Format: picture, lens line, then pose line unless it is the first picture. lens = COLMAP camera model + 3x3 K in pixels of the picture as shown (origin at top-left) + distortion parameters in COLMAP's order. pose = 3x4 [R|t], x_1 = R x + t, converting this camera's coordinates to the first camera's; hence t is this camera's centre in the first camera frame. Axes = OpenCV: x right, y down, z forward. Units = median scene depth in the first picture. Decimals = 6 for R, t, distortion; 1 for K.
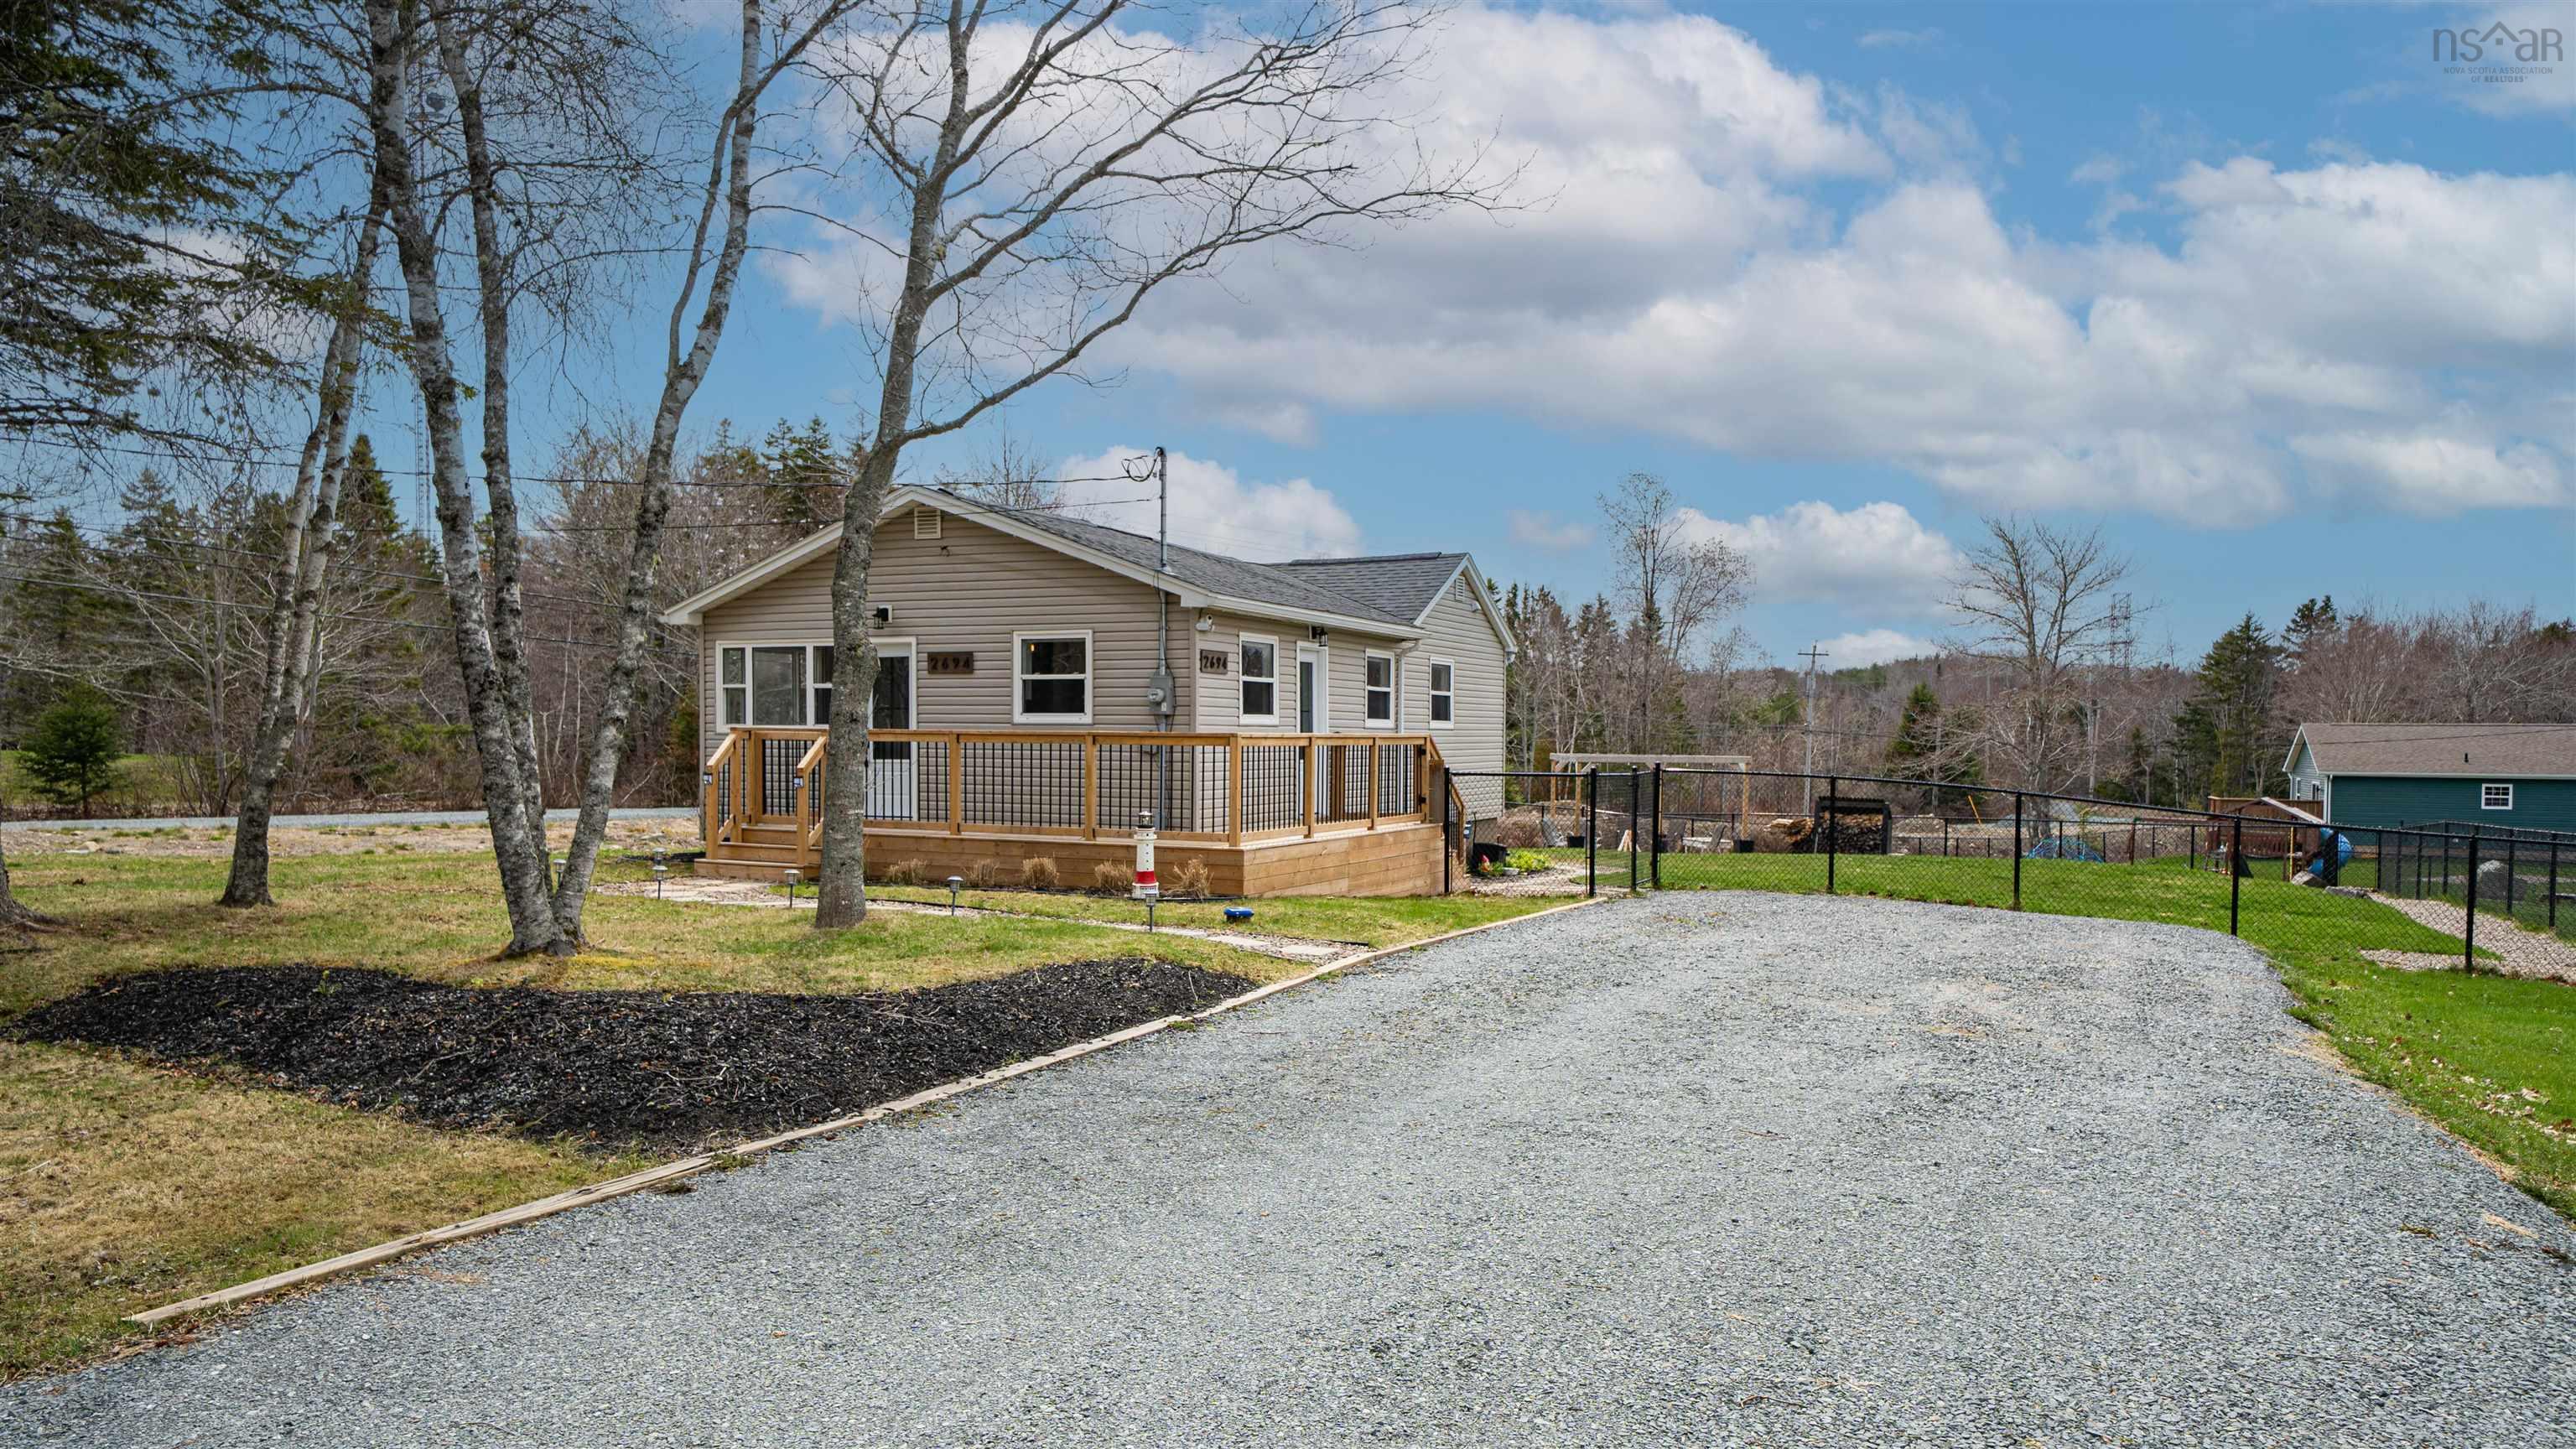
lens RADIAL K [[1773.8, 0, 1310.9], [0, 1773.8, 839.6], [0, 0, 1]] dist [-0.094743, -0.003129]
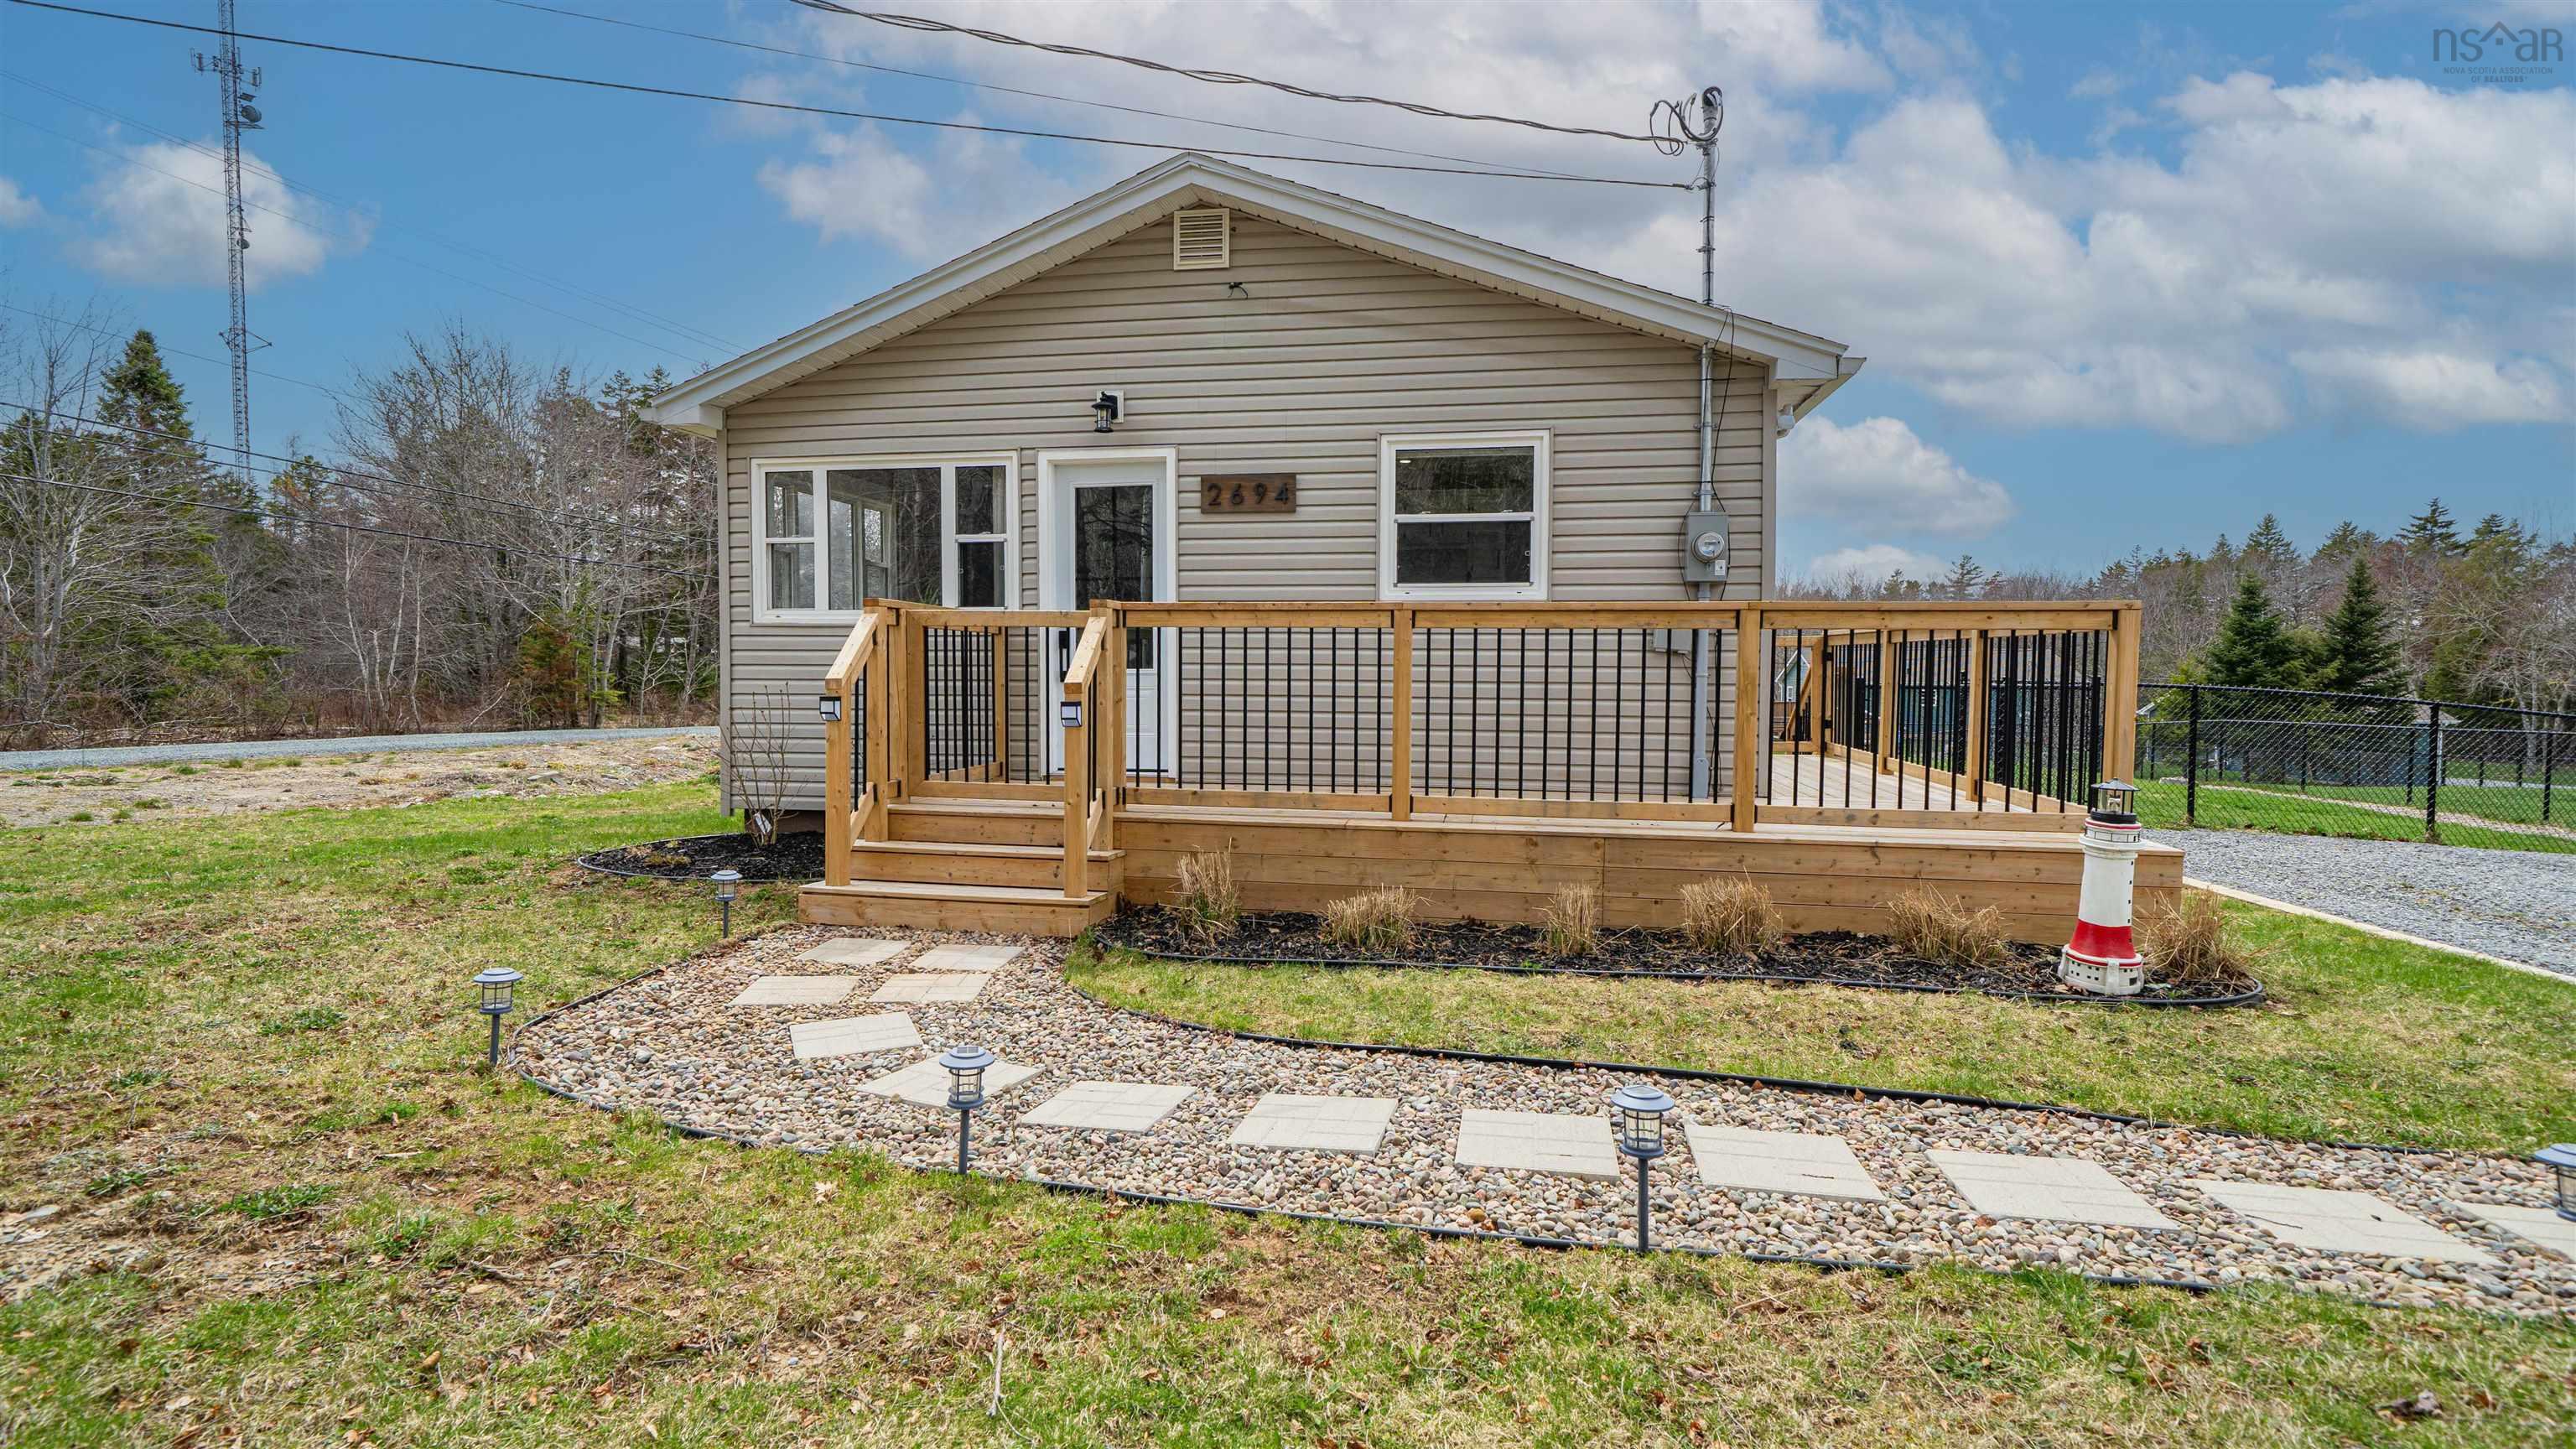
lens RADIAL K [[1273.8, 0, 1284.9], [0, 1273.8, 718.3], [0, 0, 1]] dist [-0.004436, -0.001508]
pose [[0.977965, -0.012128, 0.208415, -0.261145], [0.015525, 0.999772, -0.014669, -0.022035], [-0.208190, 0.017582, 0.977930, 0.571803]]
